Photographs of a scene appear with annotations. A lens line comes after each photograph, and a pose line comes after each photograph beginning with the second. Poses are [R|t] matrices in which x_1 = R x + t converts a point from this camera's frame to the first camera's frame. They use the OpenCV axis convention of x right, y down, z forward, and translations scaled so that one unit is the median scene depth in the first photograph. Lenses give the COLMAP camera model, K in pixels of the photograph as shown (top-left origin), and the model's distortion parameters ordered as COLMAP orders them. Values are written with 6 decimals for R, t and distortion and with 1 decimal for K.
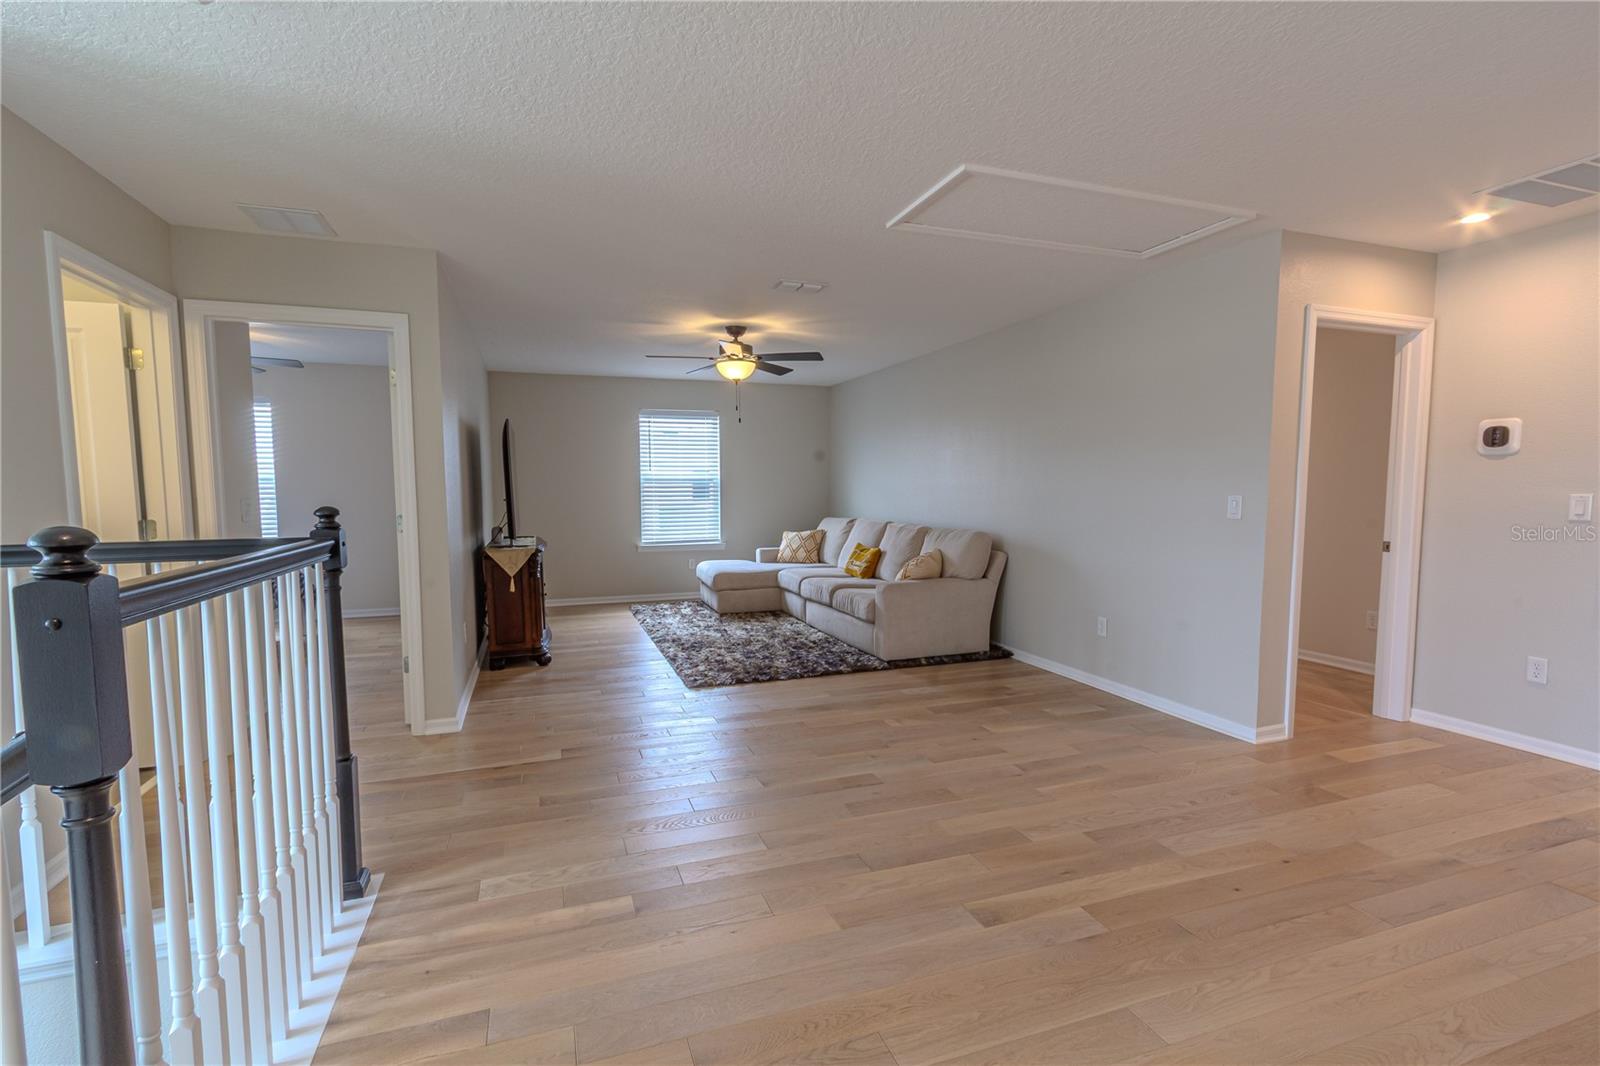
lens RADIAL K [[727.1, 0, 793.1], [0, 727.1, 546.5], [0, 0, 1]] dist [-0.002573, 0.000314]
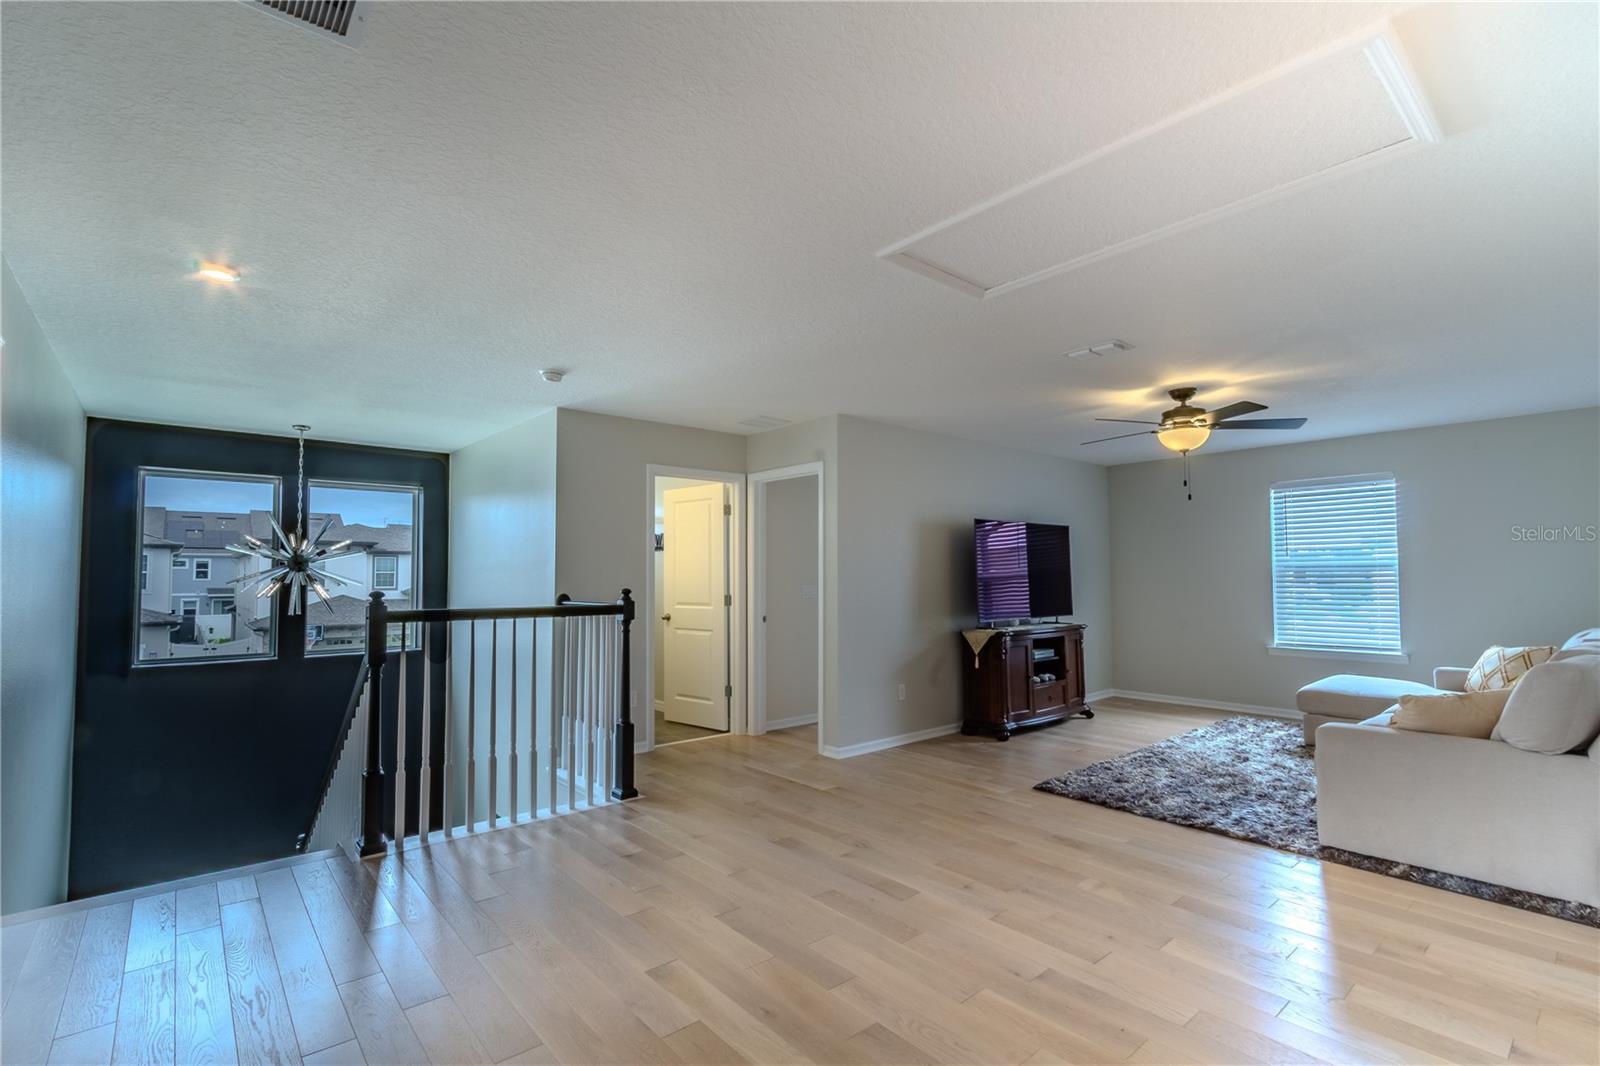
lens RADIAL K [[727.1, 0, 793.1], [0, 727.1, 546.5], [0, 0, 1]] dist [-0.002573, 0.000314]
pose [[0.356652, -0.036857, -0.933510, 0.447442], [-0.074189, 0.994949, -0.067627, -0.022637], [0.931287, 0.093375, 0.352116, 0.238263]]
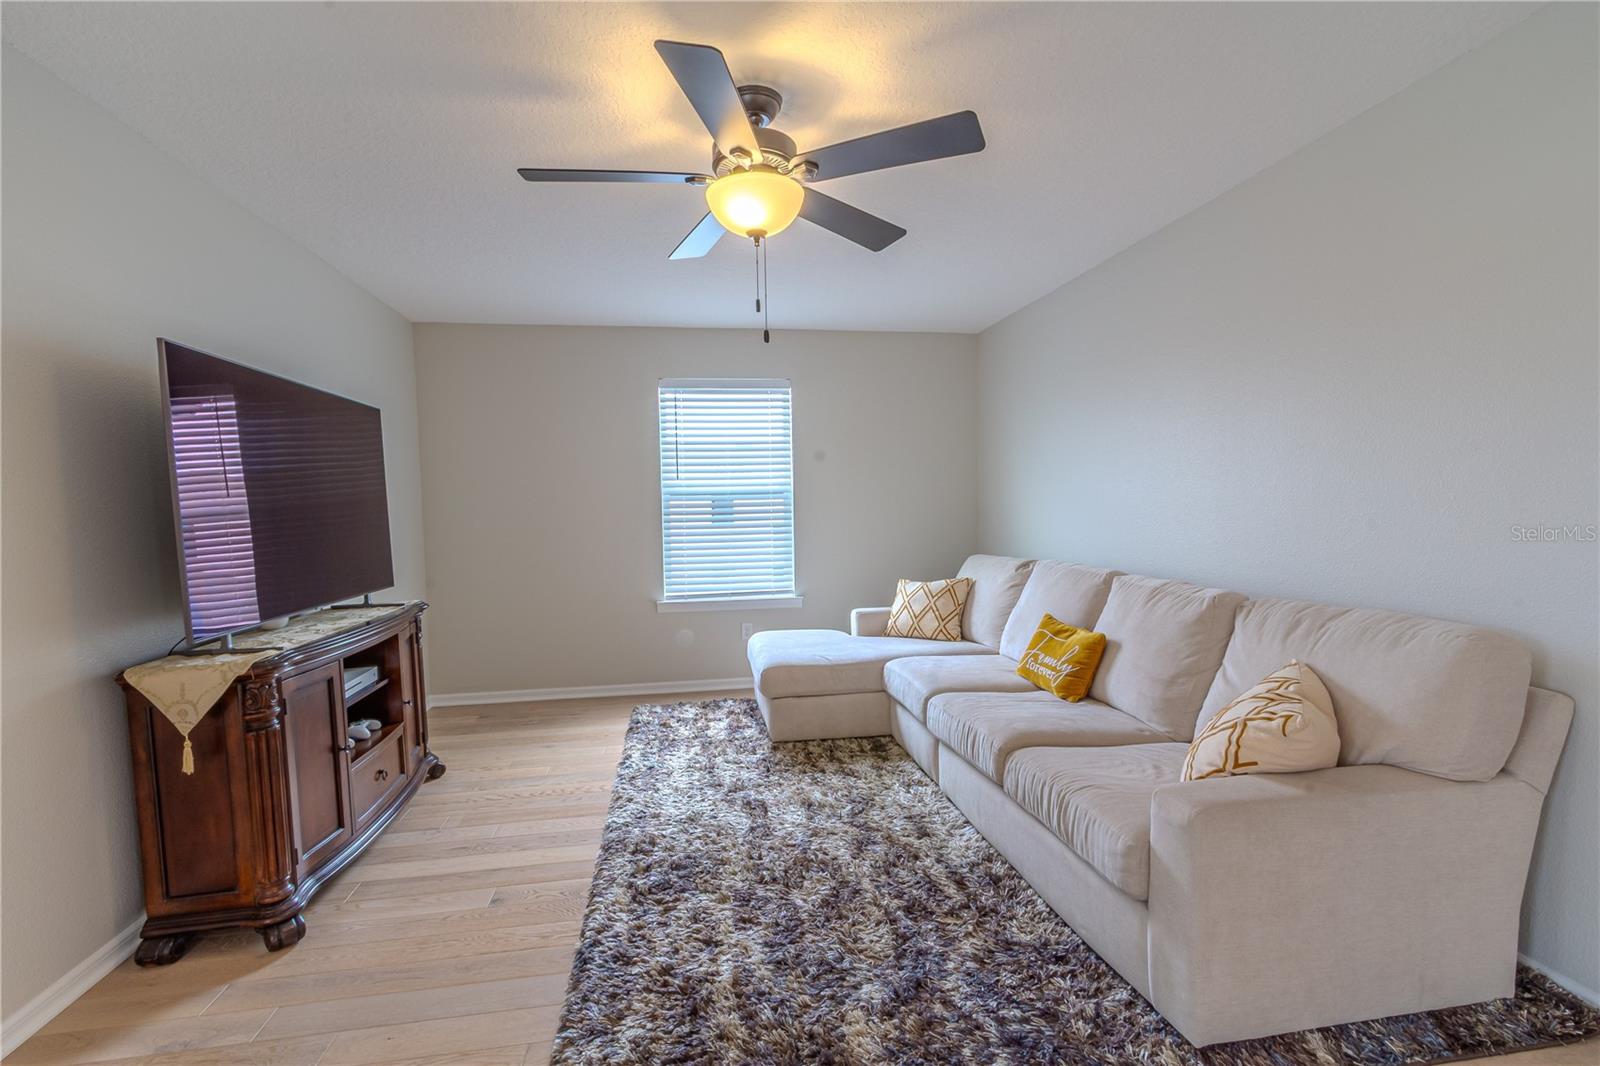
lens RADIAL K [[727.1, 0, 793.1], [0, 727.1, 546.5], [0, 0, 1]] dist [-0.002573, 0.000314]
pose [[0.983933, -0.004492, -0.178481, 0.009451], [0.000335, 0.999728, -0.023316, -0.041111], [0.178537, 0.022881, 0.983667, 0.508604]]
